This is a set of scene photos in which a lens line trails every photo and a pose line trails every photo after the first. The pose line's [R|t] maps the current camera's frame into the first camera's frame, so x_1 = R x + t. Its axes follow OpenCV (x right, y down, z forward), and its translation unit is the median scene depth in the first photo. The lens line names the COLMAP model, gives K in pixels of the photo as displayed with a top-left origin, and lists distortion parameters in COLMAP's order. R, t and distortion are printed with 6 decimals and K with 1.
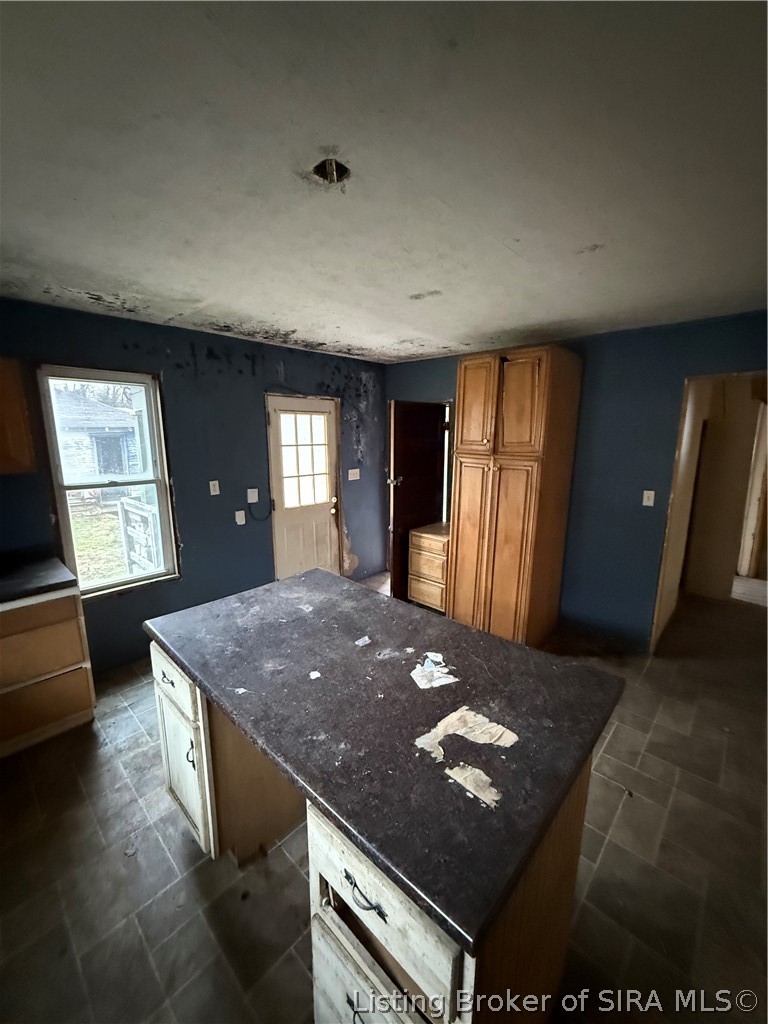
lens RADIAL K [[409.1, 0, 380.4], [0, 409.1, 509.7], [0, 0, 1]] dist [0.000852, 0.000151]
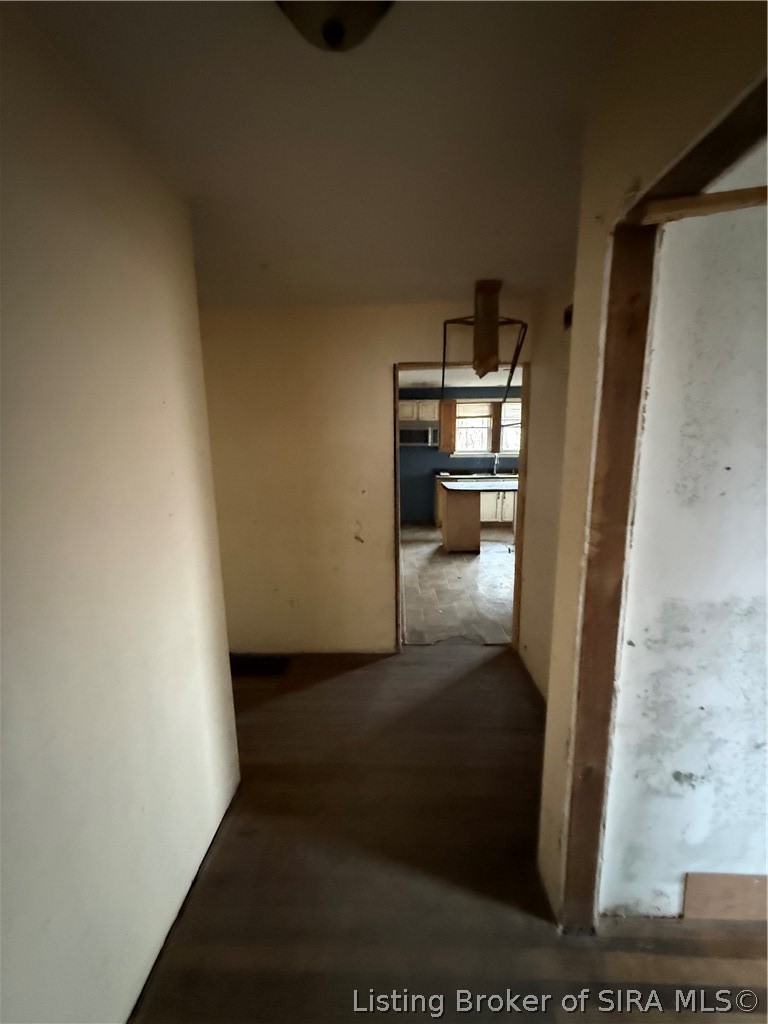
lens RADIAL K [[409.1, 0, 384.6], [0, 409.1, 511.0], [0, 0, 1]] dist [0.000852, 0.000151]
pose [[-0.750328, 0.115142, -0.650961, 1.604687], [-0.117516, 0.945798, 0.302747, -0.234109], [0.650537, 0.303658, -0.696127, 1.483642]]
